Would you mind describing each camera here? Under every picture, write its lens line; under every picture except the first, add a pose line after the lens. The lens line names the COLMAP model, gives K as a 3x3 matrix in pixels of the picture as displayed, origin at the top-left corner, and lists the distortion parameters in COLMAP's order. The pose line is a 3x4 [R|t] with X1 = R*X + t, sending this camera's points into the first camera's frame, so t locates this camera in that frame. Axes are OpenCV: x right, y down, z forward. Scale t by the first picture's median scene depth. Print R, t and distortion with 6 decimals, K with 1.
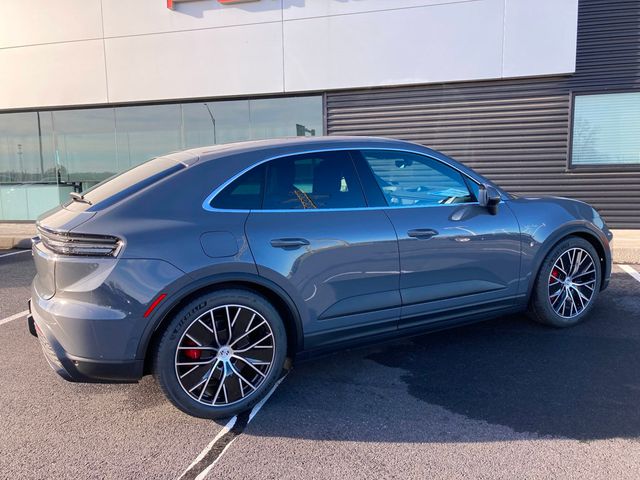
lens RADIAL K [[526.3, 0, 319.1], [0, 526.3, 242.5], [0, 0, 1]] dist [0.024209, -0.009618]
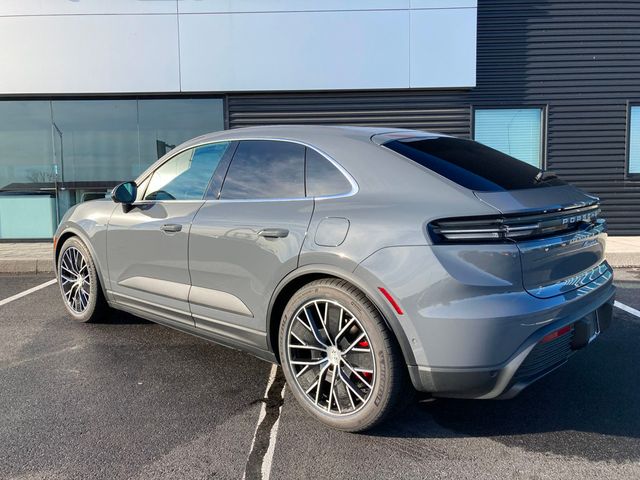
lens RADIAL K [[526.3, 0, 317.1], [0, 526.3, 237.1], [0, 0, 1]] dist [0.024209, -0.009618]
pose [[0.965854, -0.016365, 0.258571, -0.087619], [0.028140, 0.998725, -0.041901, 0.007821], [-0.257556, 0.047747, 0.965083, 0.091034]]
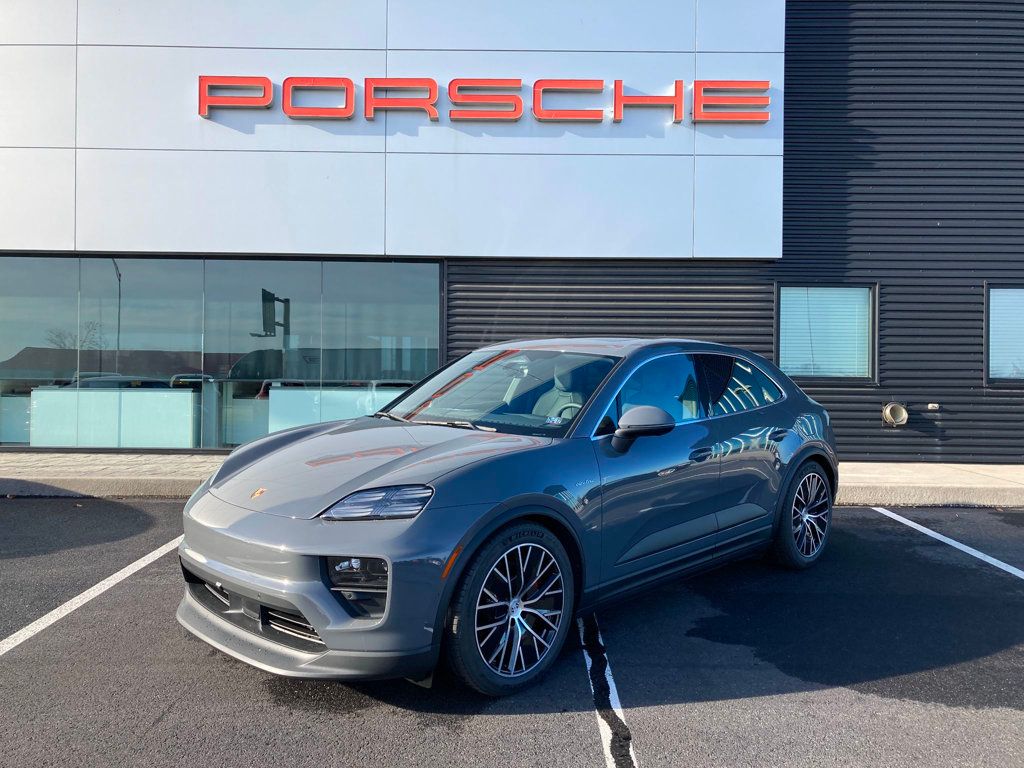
lens RADIAL K [[842.1, 0, 515.3], [0, 842.1, 372.4], [0, 0, 1]] dist [0.024209, -0.009618]
pose [[0.961848, 0.029905, 0.271944, -0.215076], [0.006349, 0.991300, -0.131469, 0.004314], [-0.273510, 0.128180, 0.953290, -0.046505]]
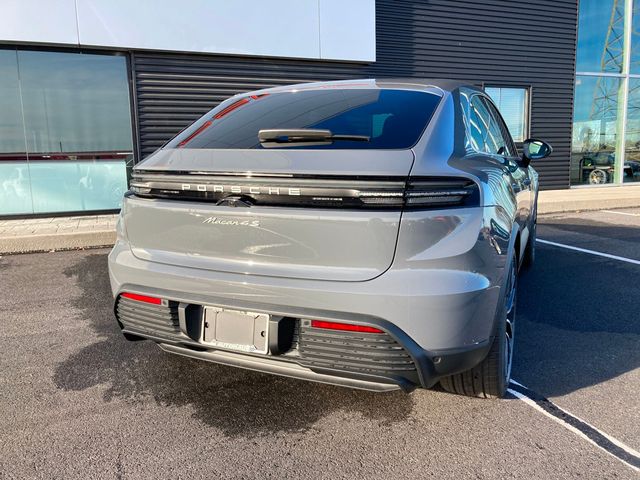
lens RADIAL K [[526.3, 0, 324.8], [0, 526.3, 238.7], [0, 0, 1]] dist [0.024209, -0.009618]
pose [[0.782382, -0.089223, 0.616374, -0.327175], [0.087030, 0.995637, 0.033653, 0.010020], [-0.616688, 0.027314, 0.786734, 0.176096]]
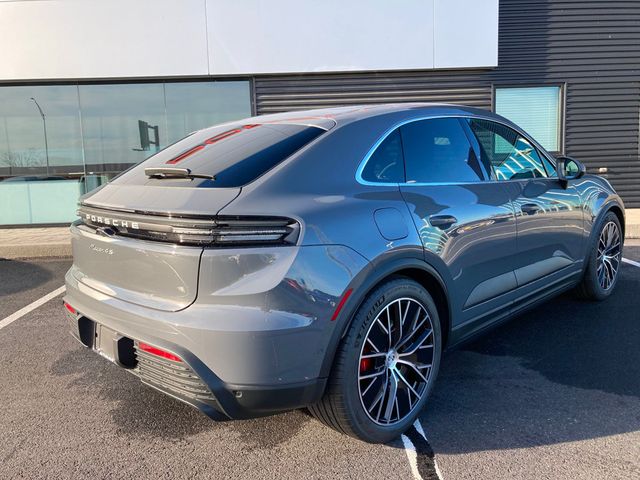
lens RADIAL K [[526.3, 0, 316.7], [0, 526.3, 233.0], [0, 0, 1]] dist [0.024209, -0.009618]
pose [[0.956386, -0.045512, 0.288538, -0.182731], [0.050516, 0.998674, -0.009913, 0.006743], [-0.287705, 0.024056, 0.957417, 0.089237]]
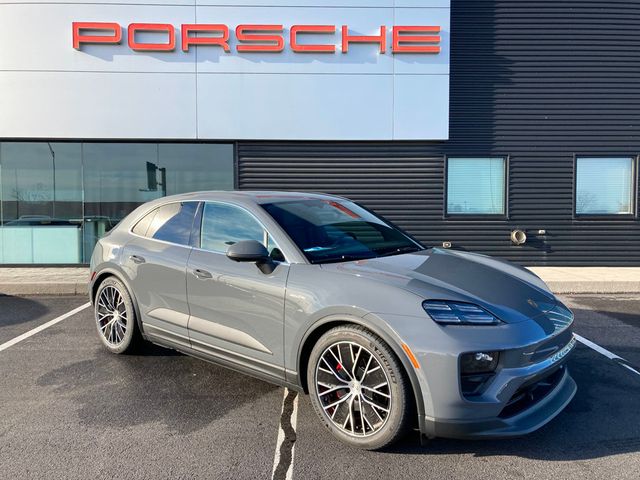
lens RADIAL K [[526.3, 0, 326.5], [0, 526.3, 239.3], [0, 0, 1]] dist [0.024209, -0.009618]
pose [[0.954407, 0.005208, 0.298462, -0.147981], [0.019934, 0.996504, -0.081133, 0.003751], [-0.297842, 0.083383, 0.950967, -0.060823]]
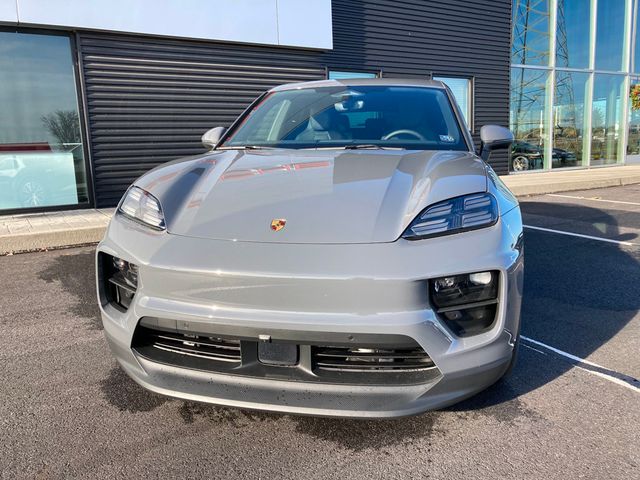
lens RADIAL K [[526.3, 0, 325.1], [0, 526.3, 233.6], [0, 0, 1]] dist [0.024209, -0.009618]
pose [[0.670043, -0.119776, 0.732595, -0.384229], [0.114120, 0.991785, 0.057777, 0.000885], [-0.733498, 0.044891, 0.678208, 0.258259]]
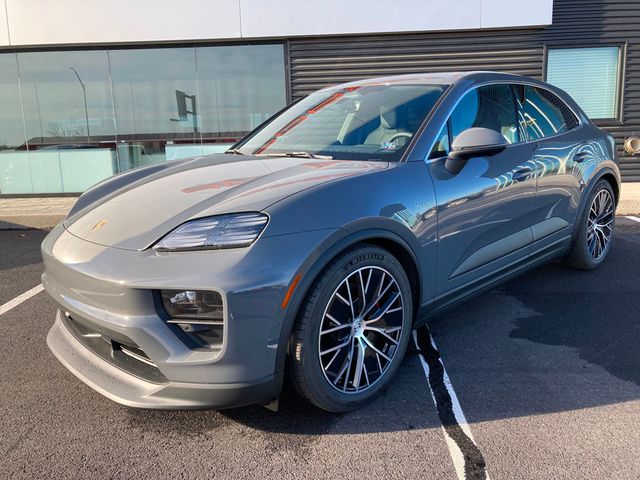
lens RADIAL K [[526.3, 0, 322.8], [0, 526.3, 231.4], [0, 0, 1]] dist [0.024209, -0.009618]
pose [[0.971545, -0.049788, 0.231565, -0.171223], [0.041667, 0.998337, 0.039831, 0.005265], [-0.233163, -0.029049, 0.972004, 0.126000]]
